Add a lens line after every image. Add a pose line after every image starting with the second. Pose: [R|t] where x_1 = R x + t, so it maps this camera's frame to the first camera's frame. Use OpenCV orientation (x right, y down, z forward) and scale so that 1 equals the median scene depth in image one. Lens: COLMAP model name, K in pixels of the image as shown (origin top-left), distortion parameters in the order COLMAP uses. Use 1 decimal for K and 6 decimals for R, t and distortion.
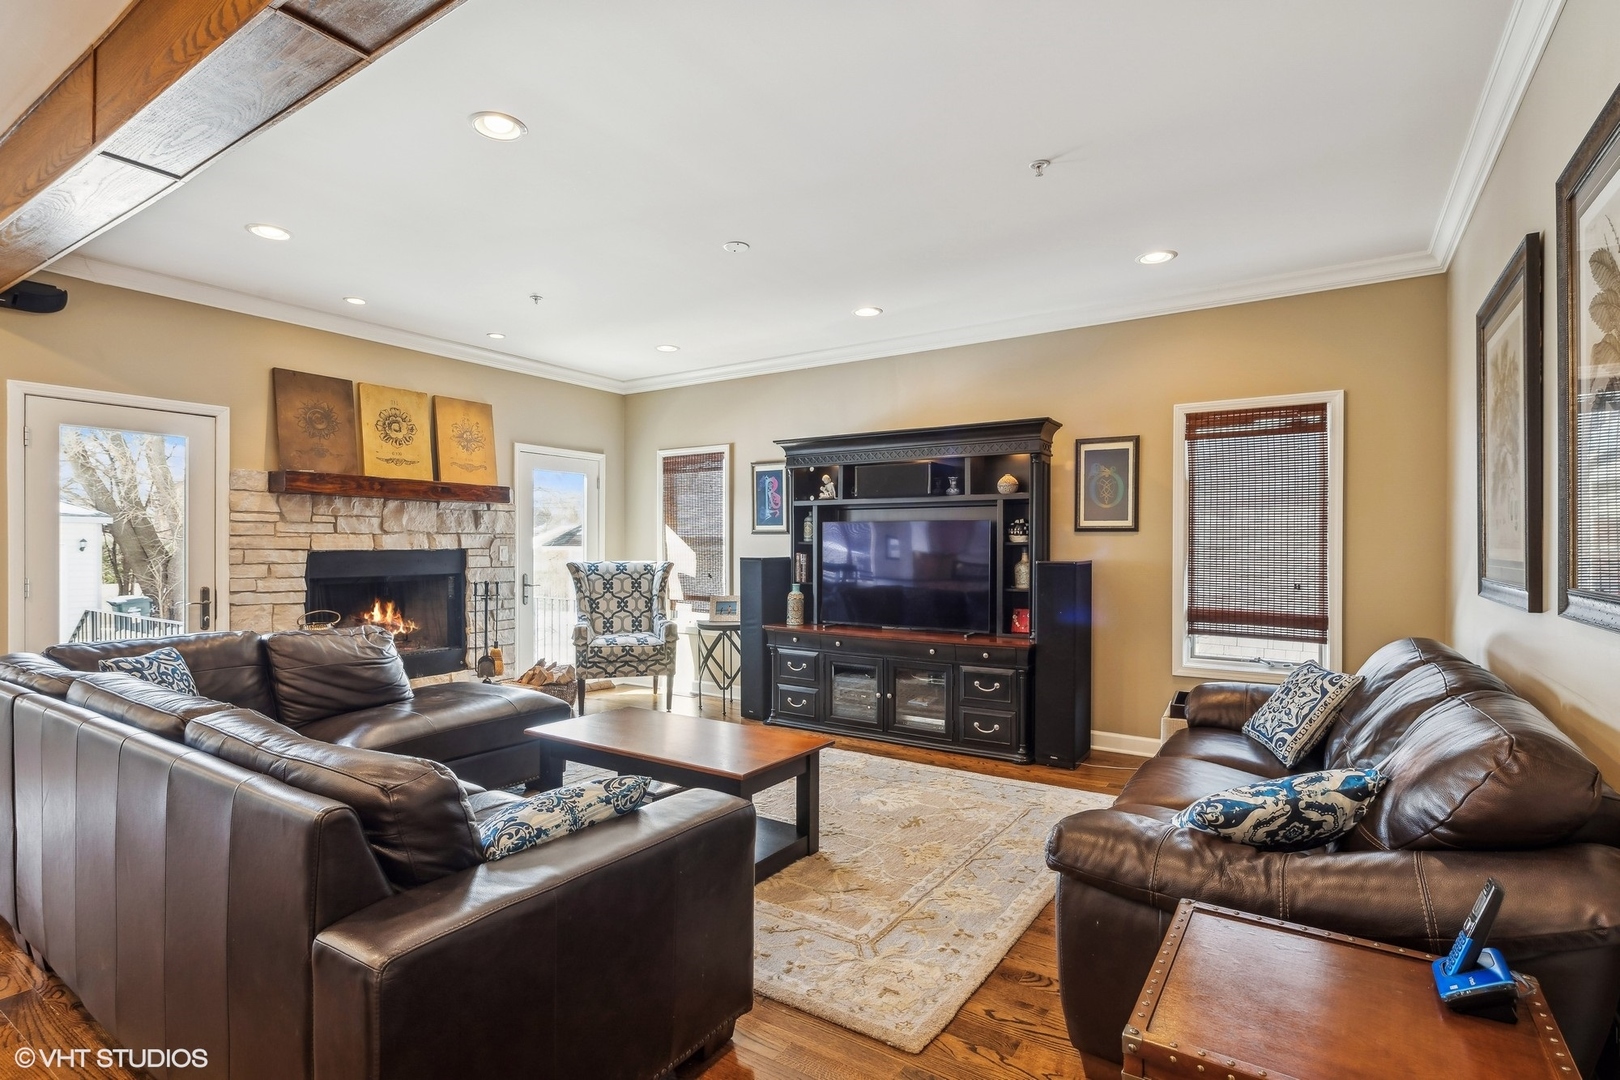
lens RADIAL K [[784.2, 0, 816.4], [0, 784.2, 550.6], [0, 0, 1]] dist [-0.003253, -0.000542]
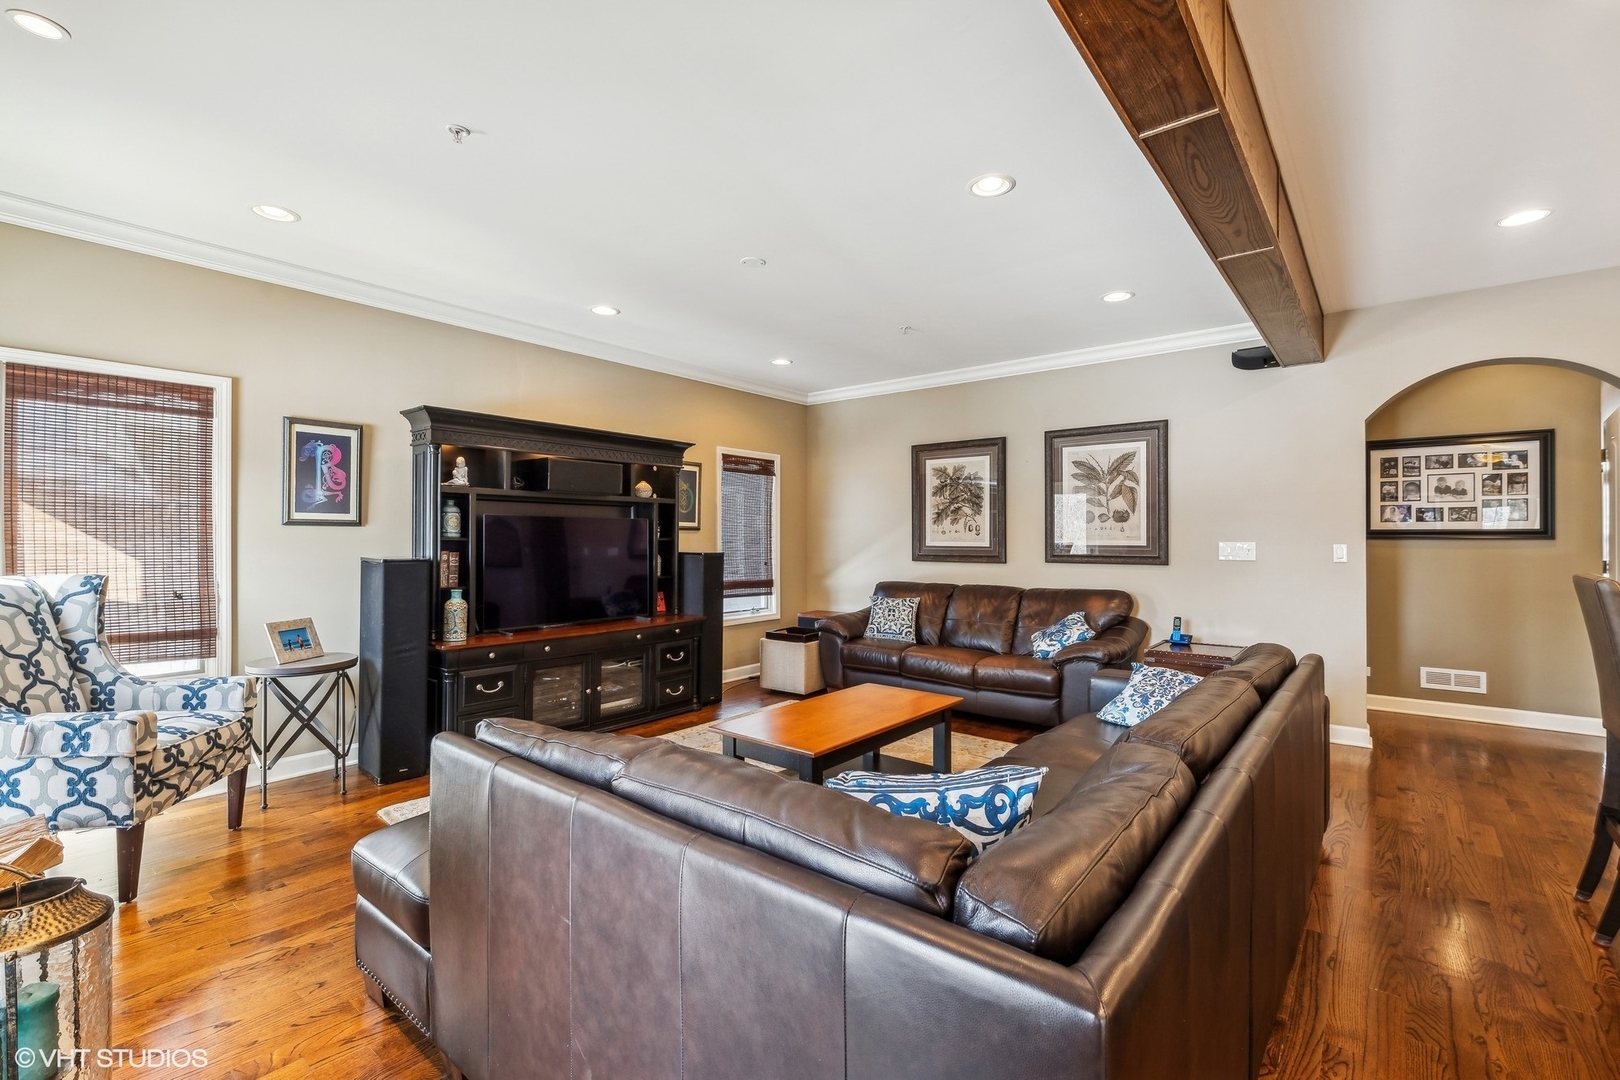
lens RADIAL K [[691.2, 0, 818.9], [0, 691.2, 535.8], [0, 0, 1]] dist [0.005639, 0.000292]
pose [[0.116900, -0.002377, 0.993141, -0.687261], [-0.000951, 0.999996, 0.002506, -0.015215], [-0.993143, -0.001237, 0.116897, 0.541894]]
